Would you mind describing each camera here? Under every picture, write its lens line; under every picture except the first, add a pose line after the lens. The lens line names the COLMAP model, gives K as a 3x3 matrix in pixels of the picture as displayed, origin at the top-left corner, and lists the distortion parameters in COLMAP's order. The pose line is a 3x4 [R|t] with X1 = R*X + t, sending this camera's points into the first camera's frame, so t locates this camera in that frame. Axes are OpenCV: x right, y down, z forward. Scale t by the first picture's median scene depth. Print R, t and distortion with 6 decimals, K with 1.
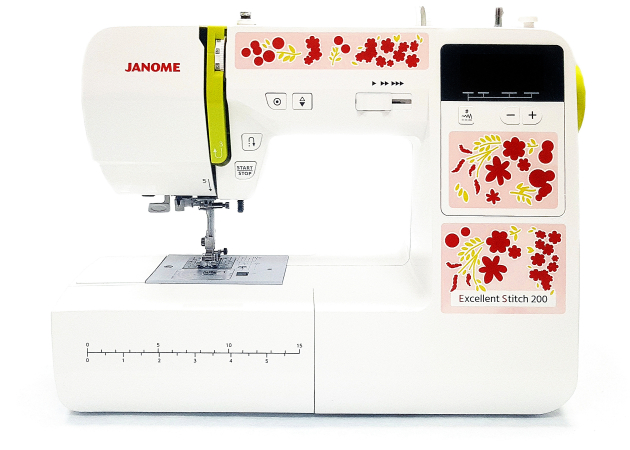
lens RADIAL K [[659.8, 0, 317.6], [0, 659.8, 226.4], [0, 0, 1]] dist [-0.024080, 0.000000]
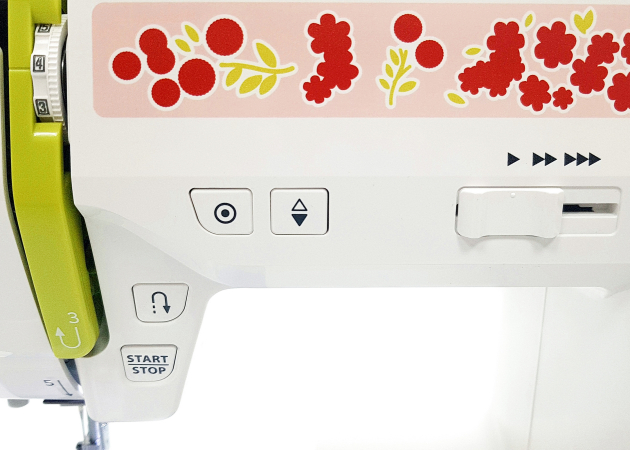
lens RADIAL K [[659.8, 0, 310.1], [0, 659.8, 225.0], [0, 0, 1]] dist [-0.024080, 0.000000]
pose [[0.999530, -0.010753, 0.028721, -0.027711], [0.008456, 0.996844, 0.078930, -0.210808], [-0.029479, -0.078650, 0.996466, 0.666539]]
